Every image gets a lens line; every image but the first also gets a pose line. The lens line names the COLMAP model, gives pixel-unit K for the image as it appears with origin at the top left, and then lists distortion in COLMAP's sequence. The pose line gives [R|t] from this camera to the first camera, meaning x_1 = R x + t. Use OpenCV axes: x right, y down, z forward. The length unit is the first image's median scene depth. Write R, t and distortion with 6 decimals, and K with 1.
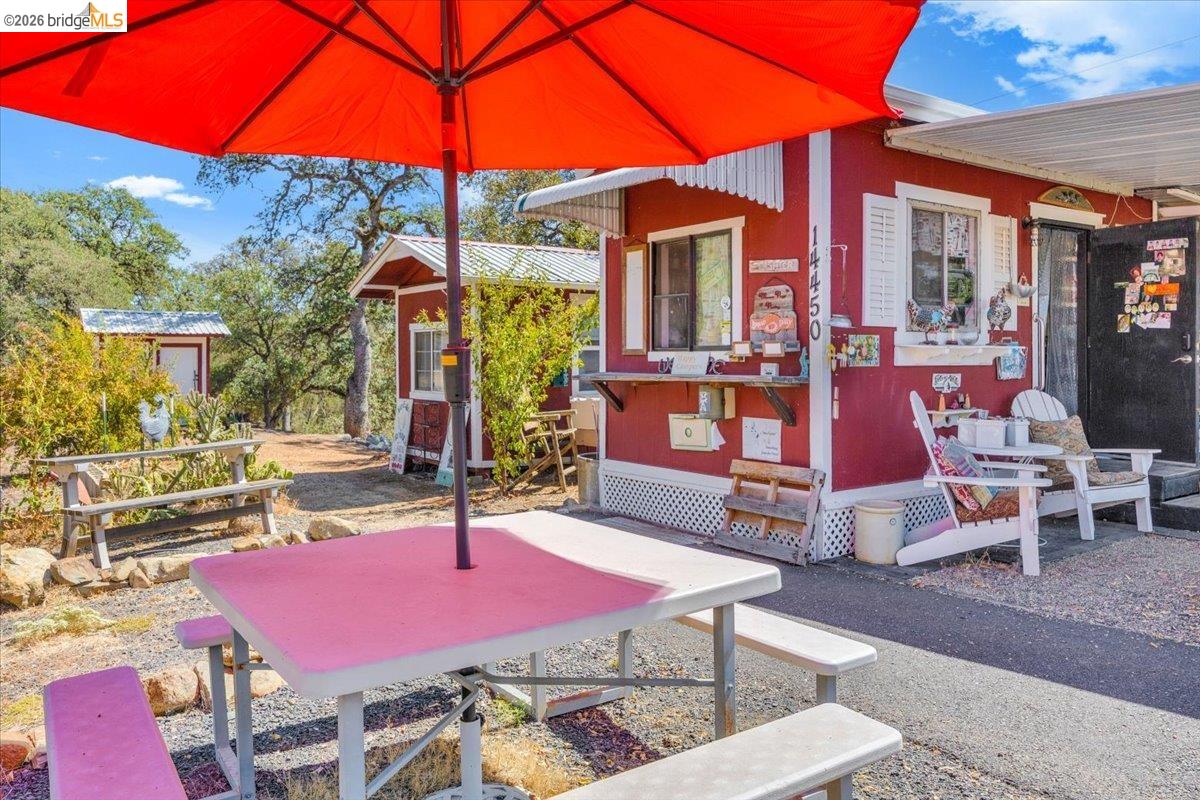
lens RADIAL K [[886.6, 0, 596.6], [0, 886.6, 355.0], [0, 0, 1]] dist [0.001659, -0.001545]
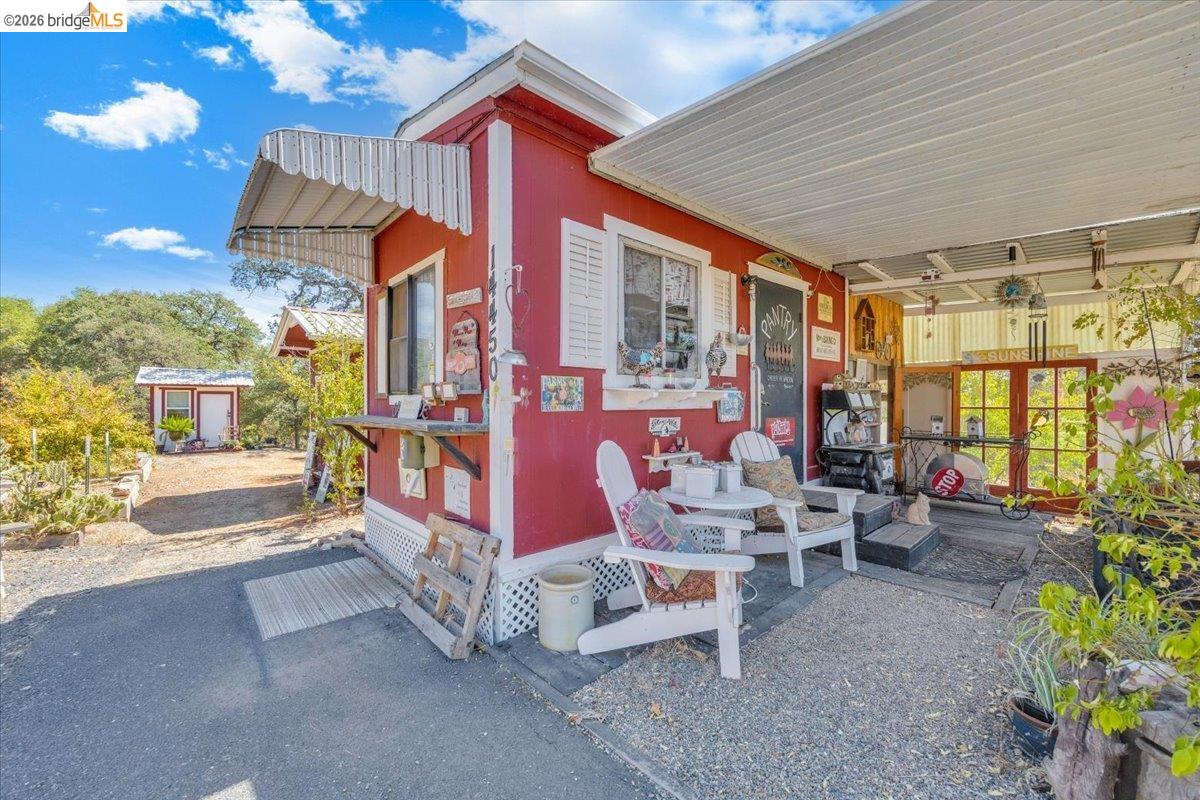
lens RADIAL K [[472.8, 0, 600.0], [0, 472.8, 400.0], [0, 0, 1]] dist [0.000096, -0.000455]
pose [[0.993792, 0.001172, 0.111247, 0.267502], [-0.001153, 0.999999, -0.000236, 0.001365], [-0.111247, 0.000106, 0.993793, 0.485083]]
